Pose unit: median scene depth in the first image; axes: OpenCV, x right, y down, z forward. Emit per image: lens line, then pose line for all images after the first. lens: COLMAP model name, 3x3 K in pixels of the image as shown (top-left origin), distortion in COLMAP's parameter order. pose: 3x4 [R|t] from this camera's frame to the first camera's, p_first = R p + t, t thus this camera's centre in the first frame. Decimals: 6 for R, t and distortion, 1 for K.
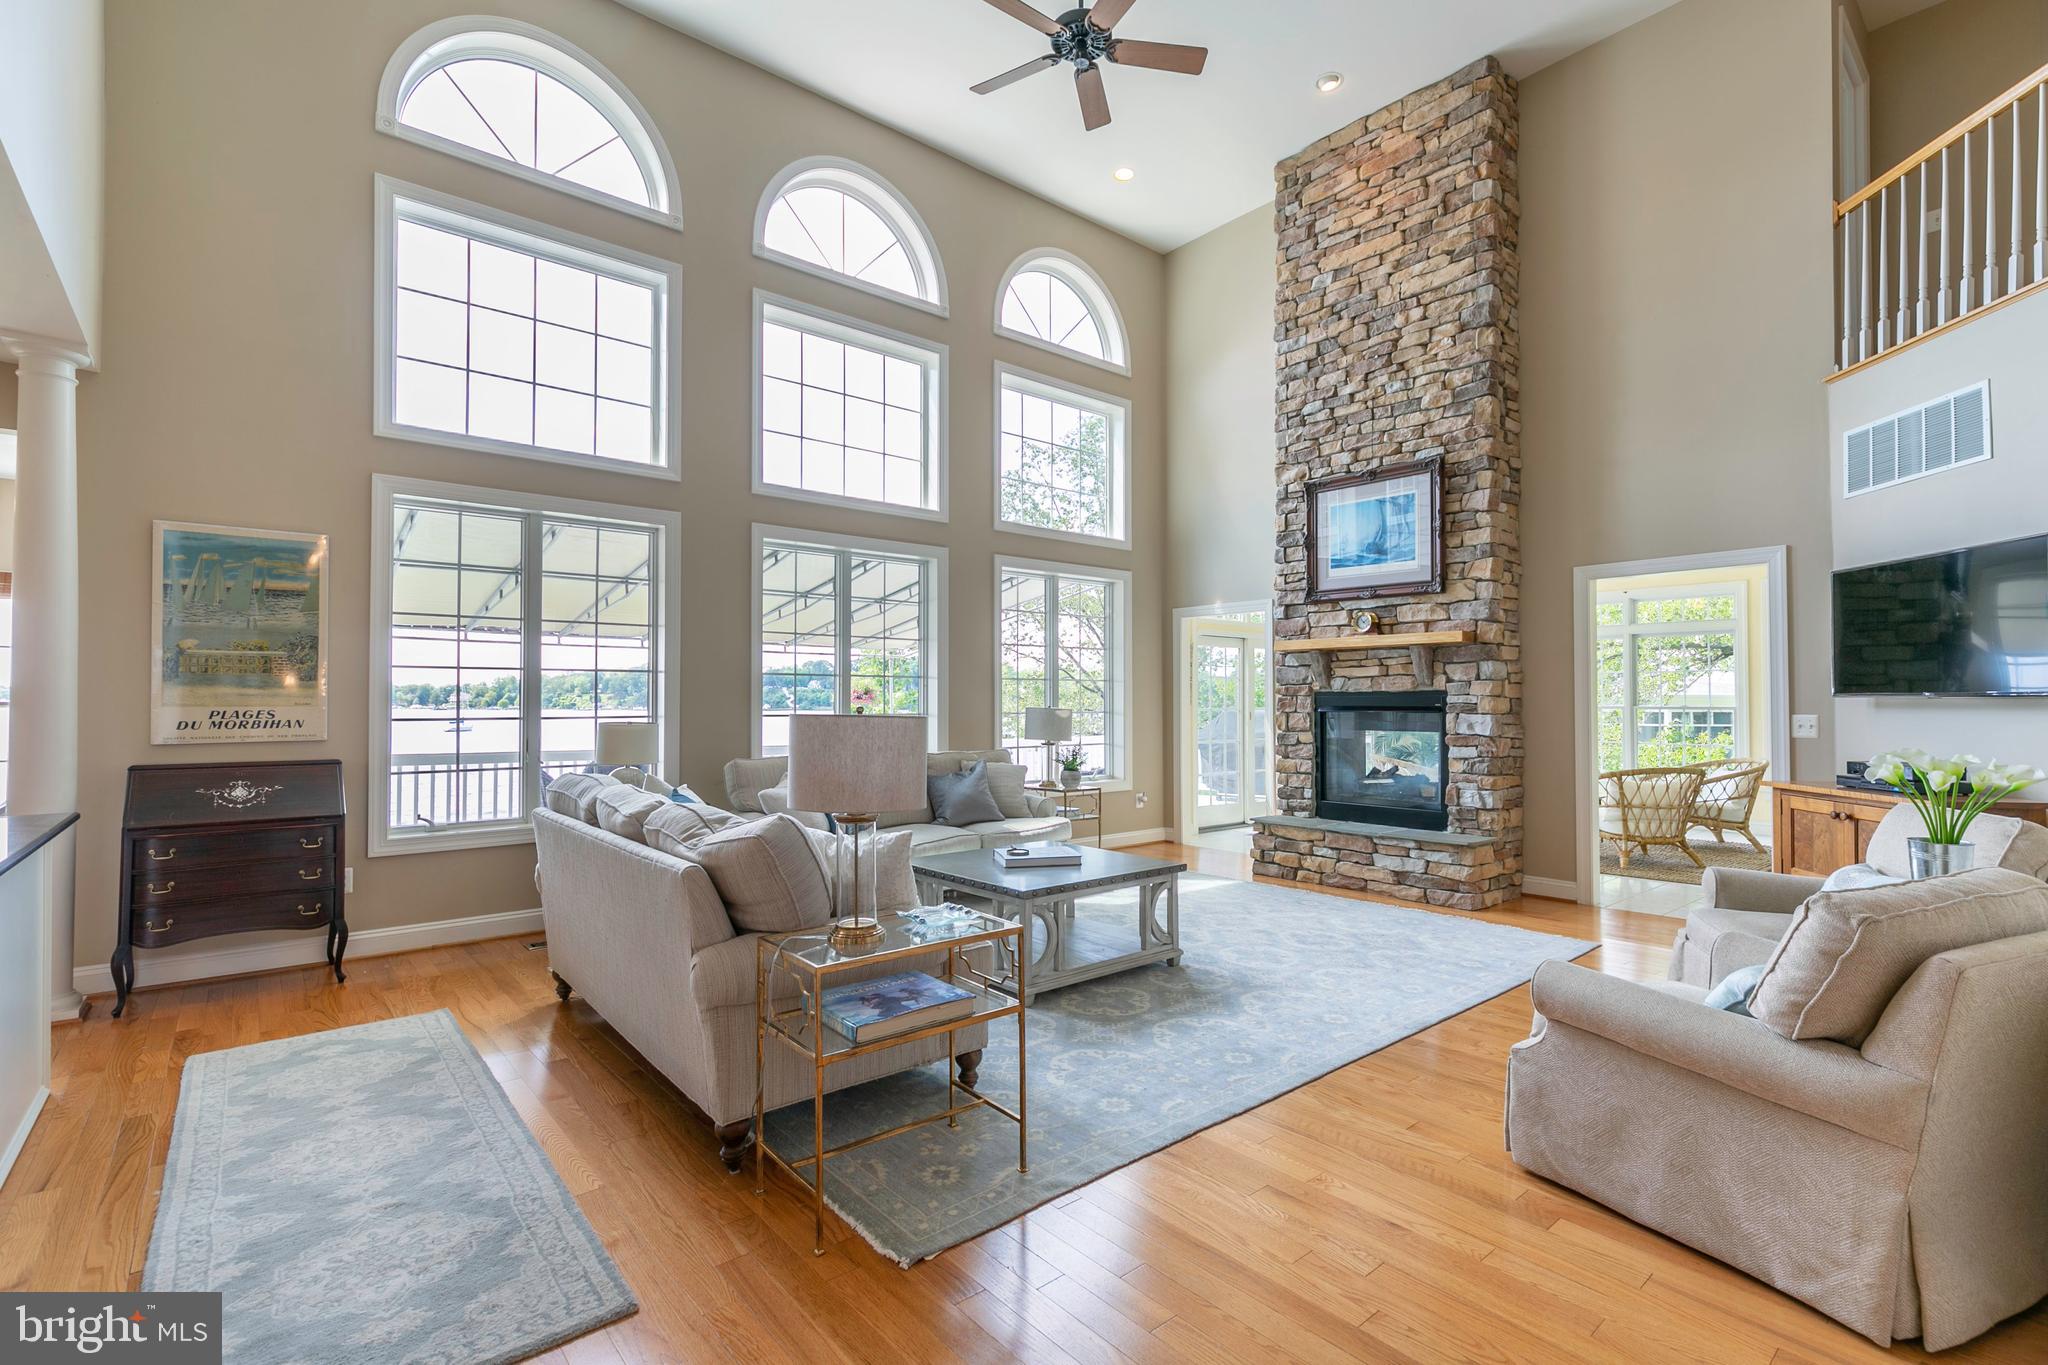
lens RADIAL K [[913.8, 0, 1026.6], [0, 913.8, 689.6], [0, 0, 1]] dist [0.002137, 0.000363]
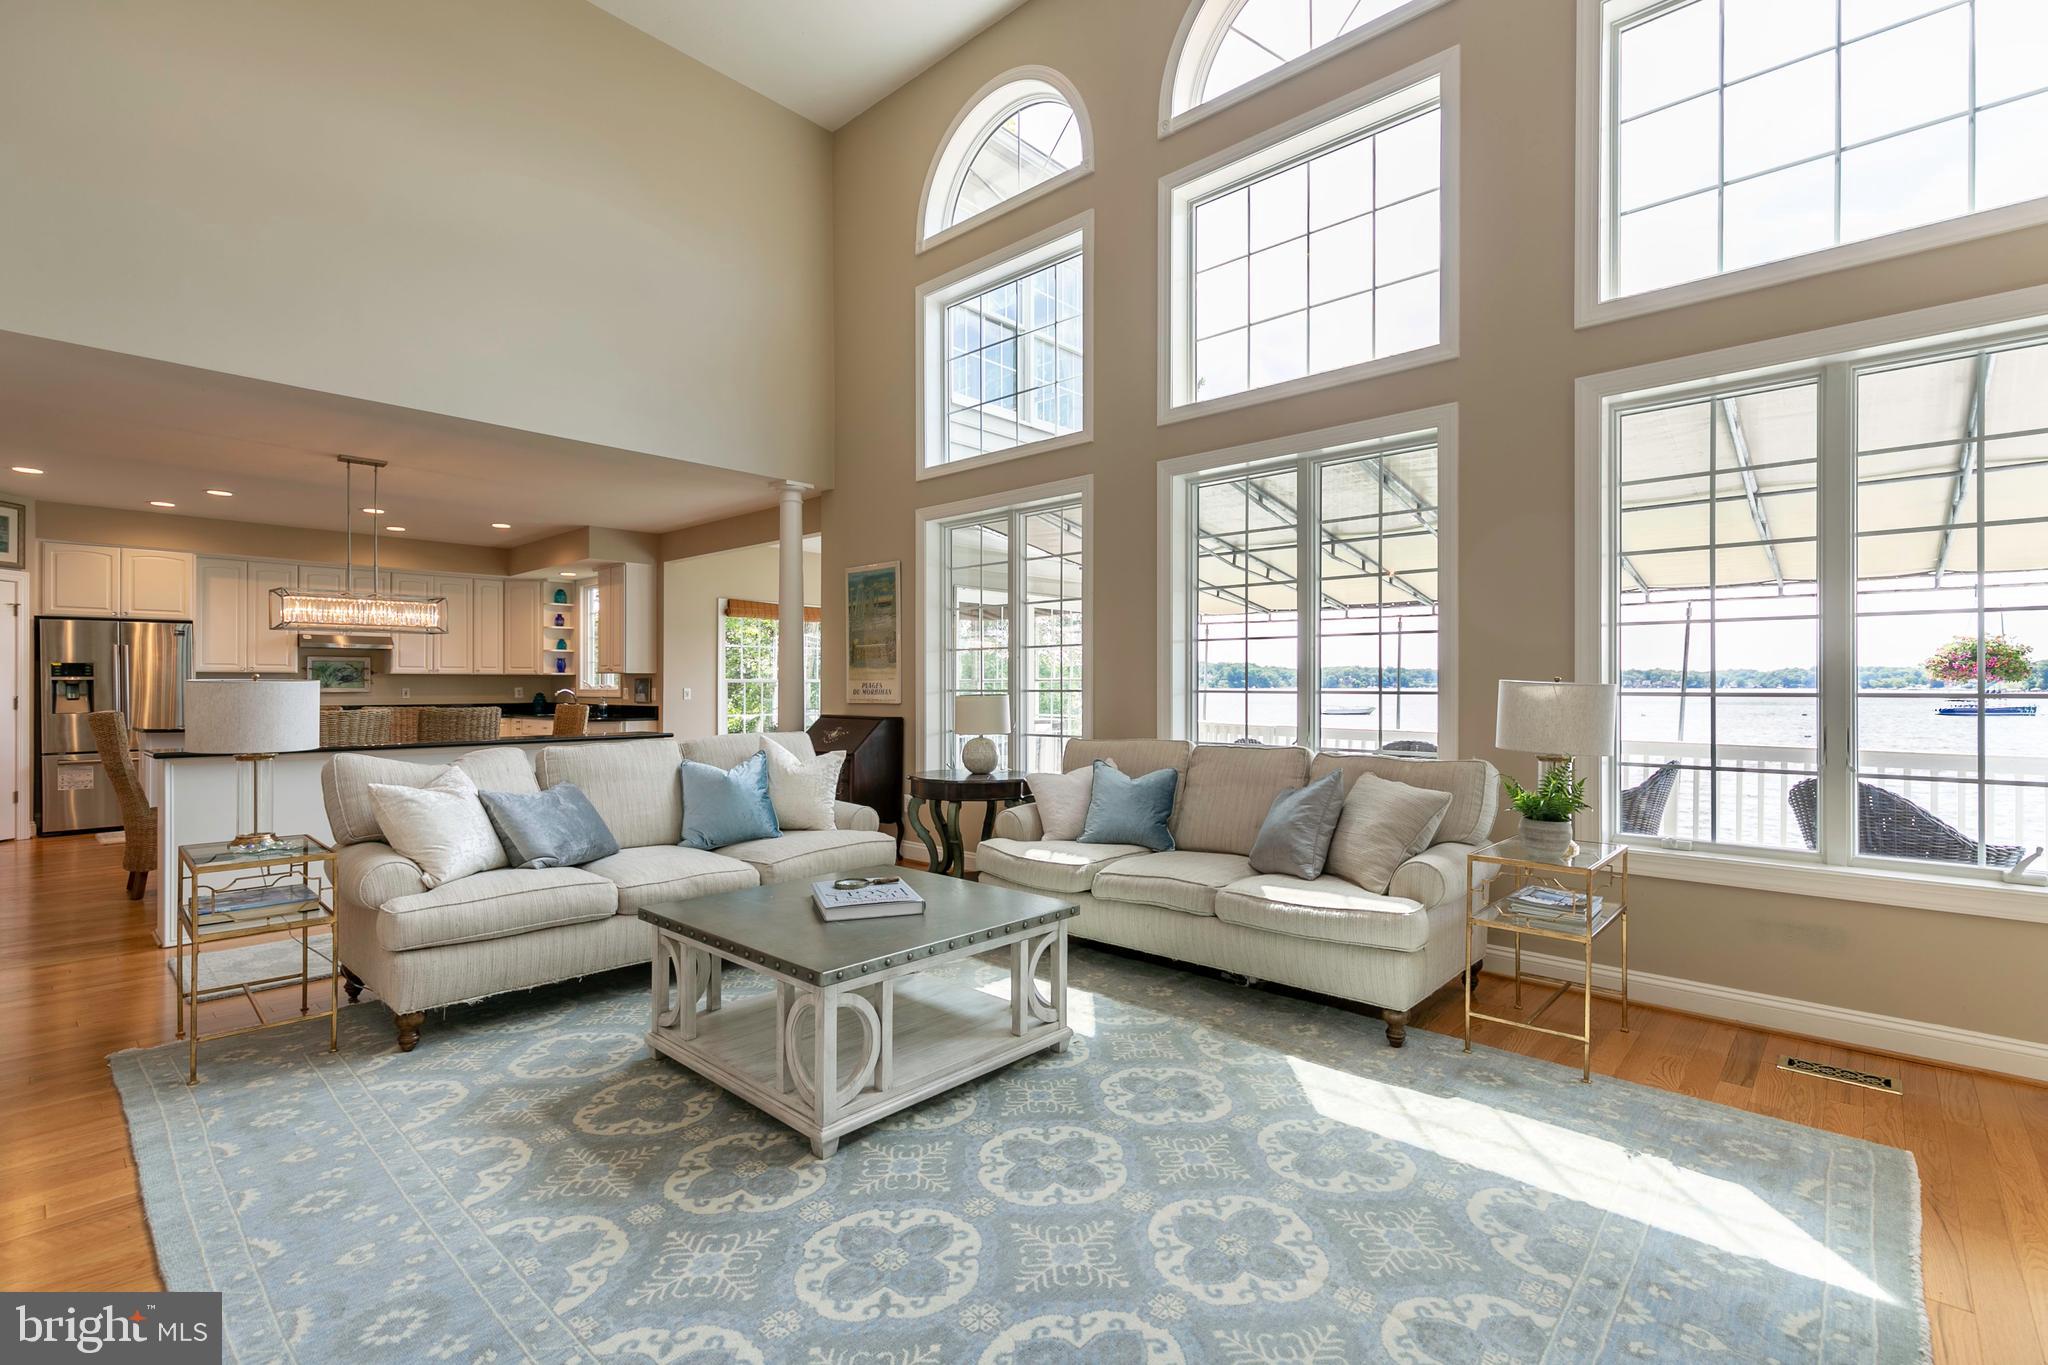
lens RADIAL K [[913.8, 0, 1026.6], [0, 913.8, 689.6], [0, 0, 1]] dist [0.002137, 0.000363]
pose [[0.152660, 0.001894, -0.988277, 0.694240], [0.008131, 0.999962, 0.003173, 0.028645], [0.988245, -0.008520, 0.152639, 1.020984]]
